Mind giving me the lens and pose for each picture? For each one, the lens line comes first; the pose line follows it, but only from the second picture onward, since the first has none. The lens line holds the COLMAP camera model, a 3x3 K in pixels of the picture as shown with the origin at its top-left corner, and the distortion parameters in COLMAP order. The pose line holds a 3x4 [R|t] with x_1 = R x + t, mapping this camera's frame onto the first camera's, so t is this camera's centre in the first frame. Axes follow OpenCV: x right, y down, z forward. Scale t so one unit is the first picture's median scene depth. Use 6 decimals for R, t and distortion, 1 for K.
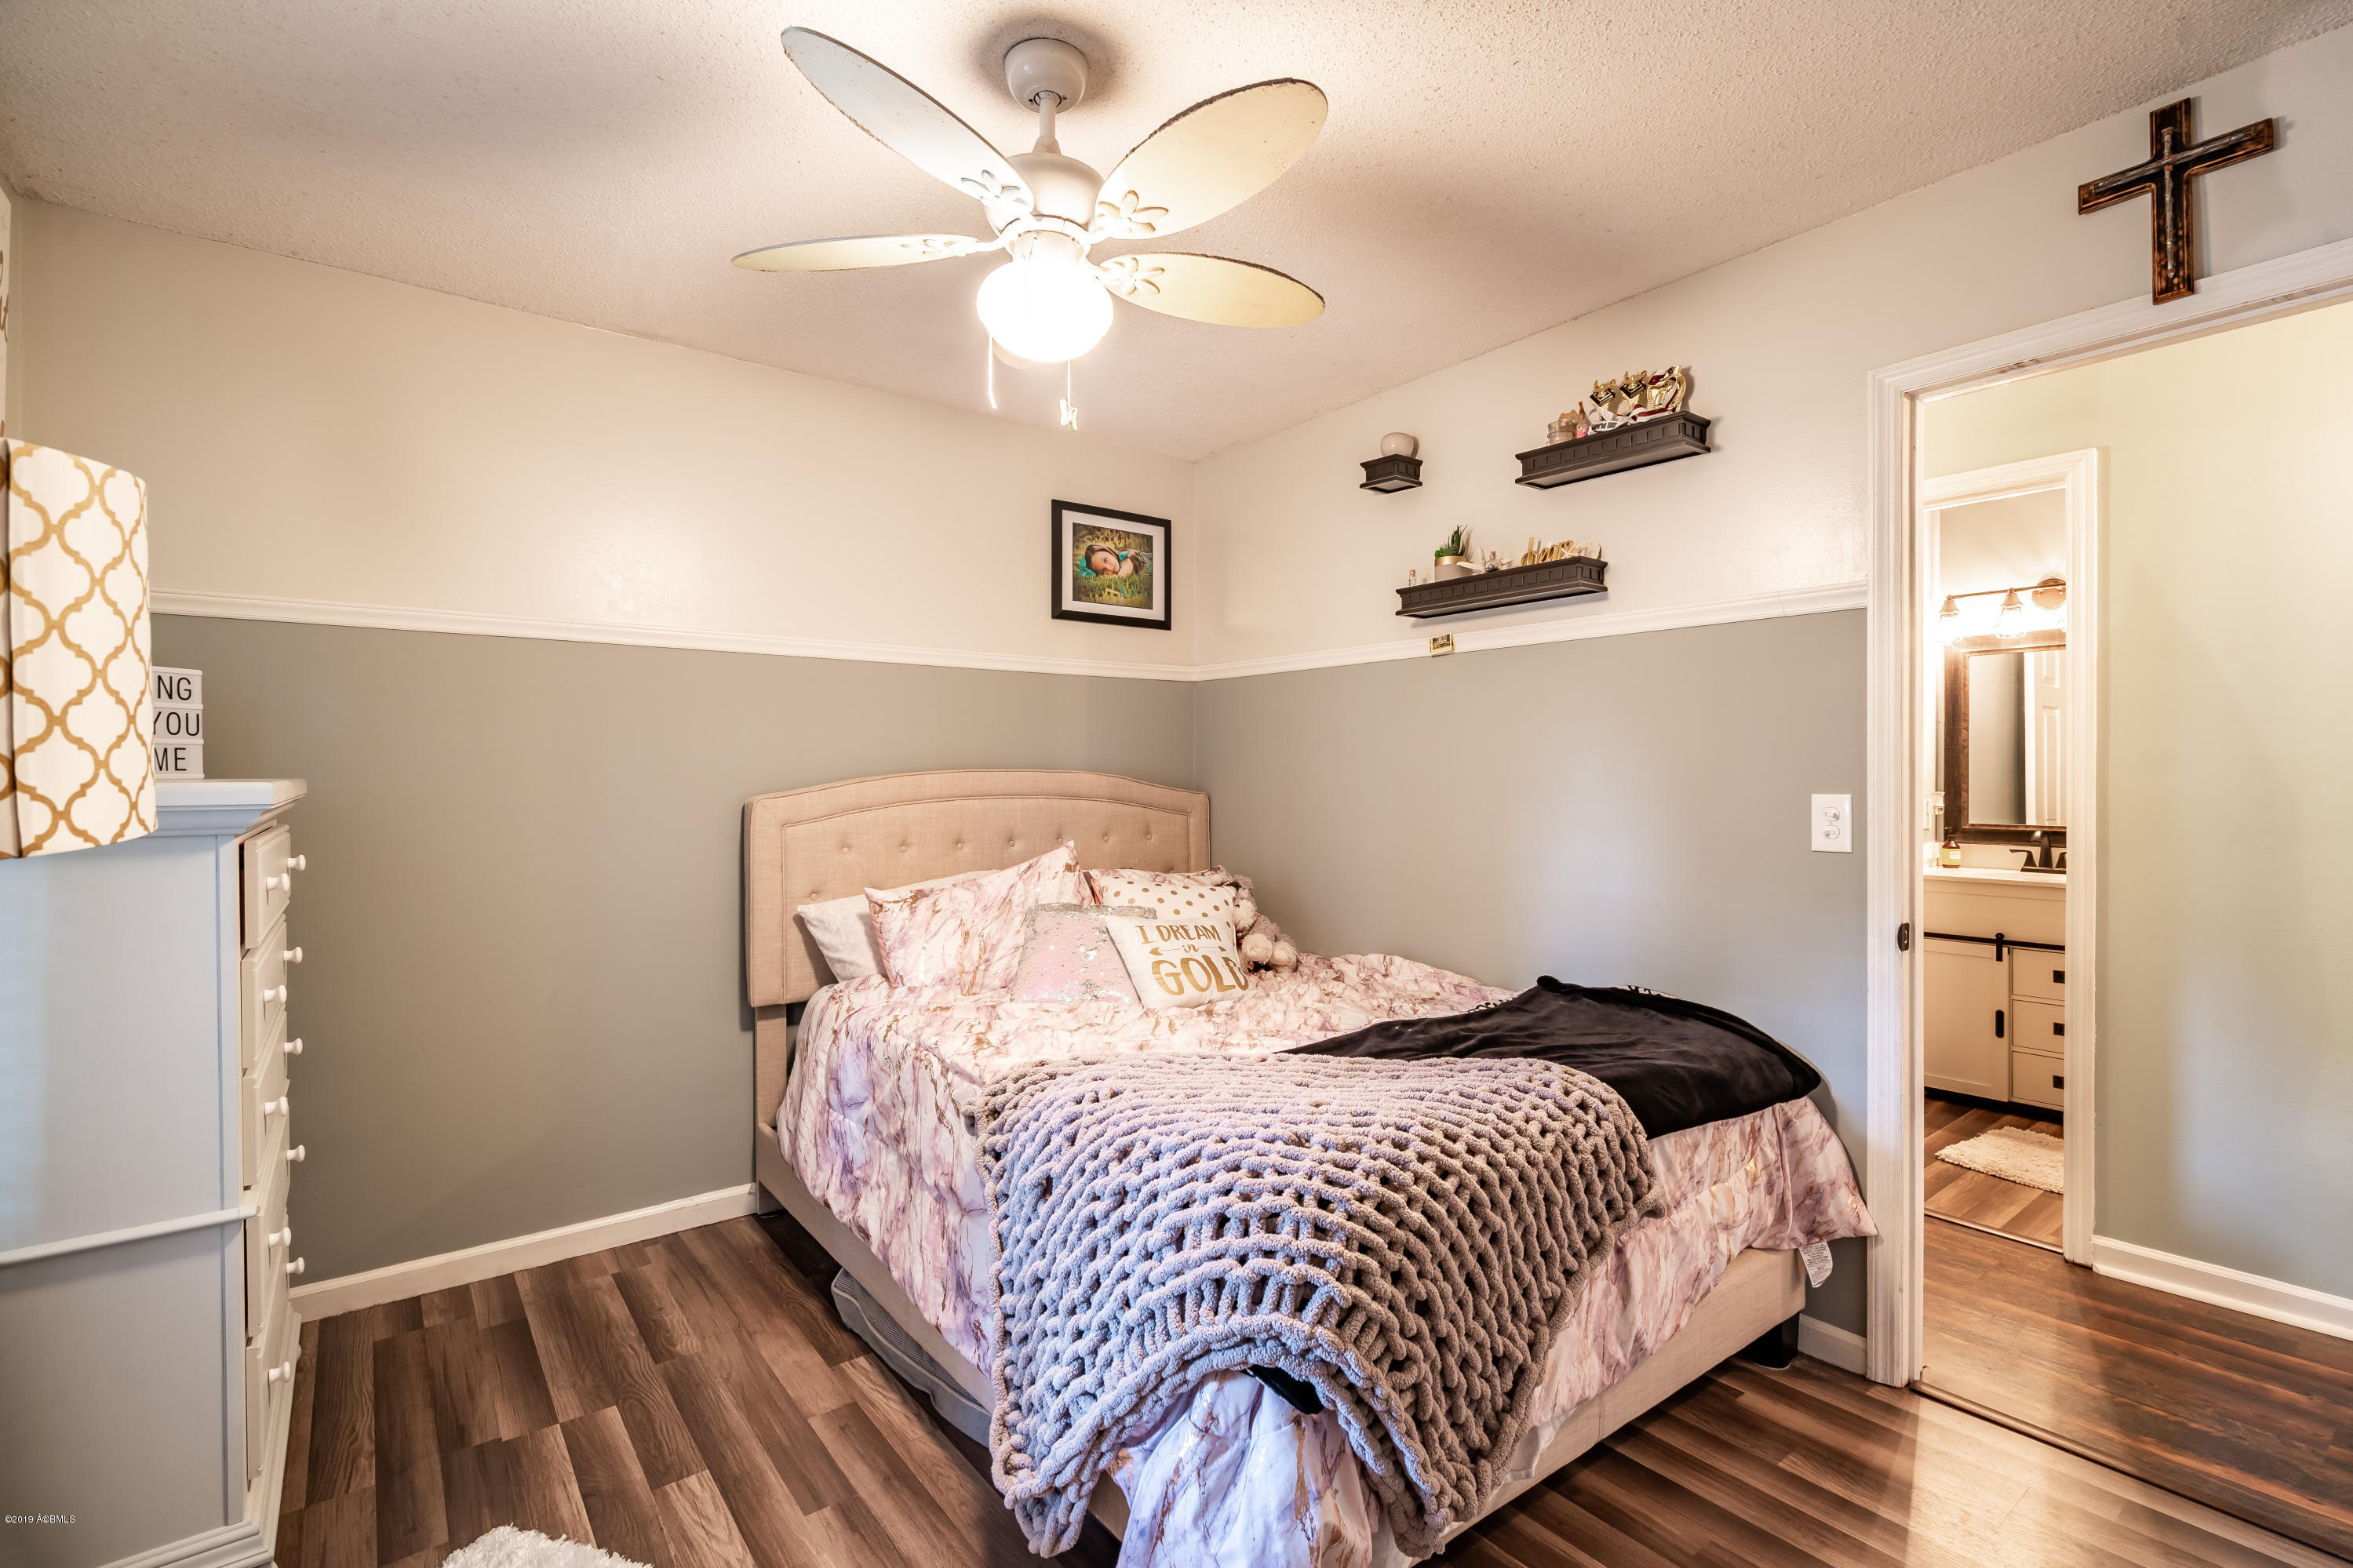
lens RADIAL K [[1080.5, 0, 1174.9], [0, 1080.5, 784.7], [0, 0, 1]] dist [0.001699, 0.000035]
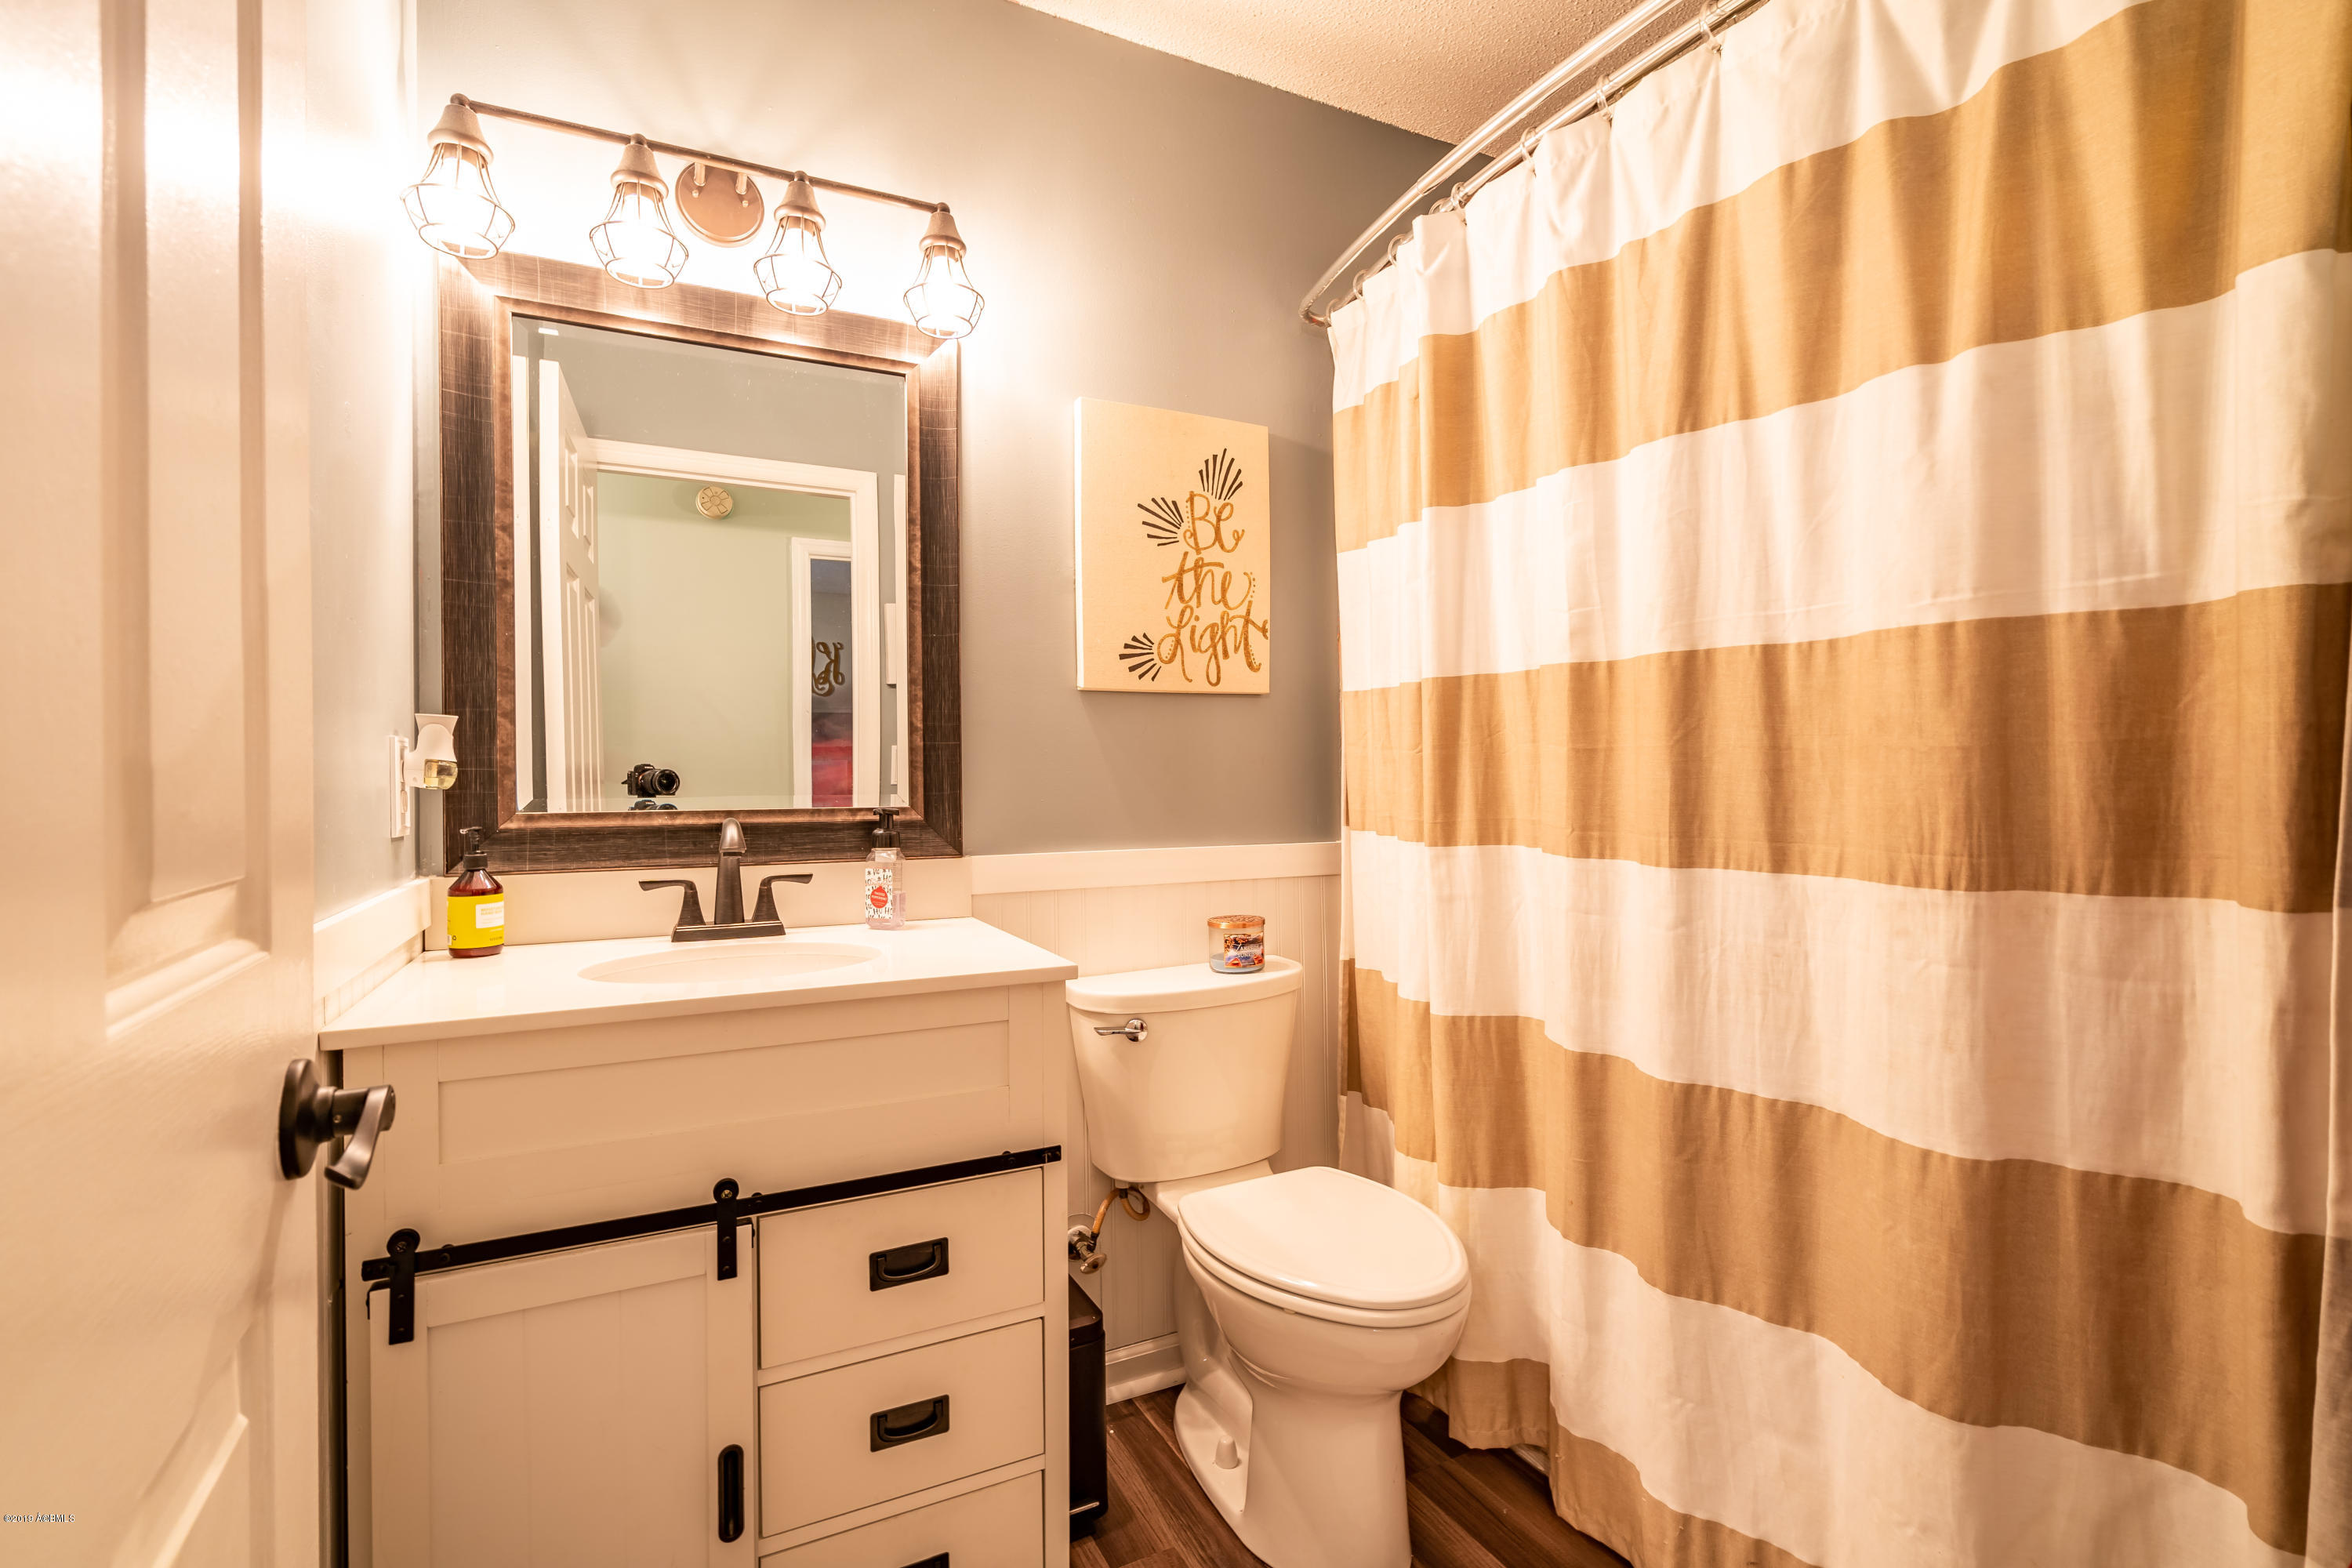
lens RADIAL K [[1080.1, 0, 1170.8], [0, 1080.1, 774.3], [0, 0, 1]] dist [0.001699, 0.000035]
pose [[0.195470, -0.006140, 0.980690, 0.424875], [0.007336, 0.999962, 0.004799, 0.022259], [-0.980682, 0.006256, 0.195507, 0.701836]]
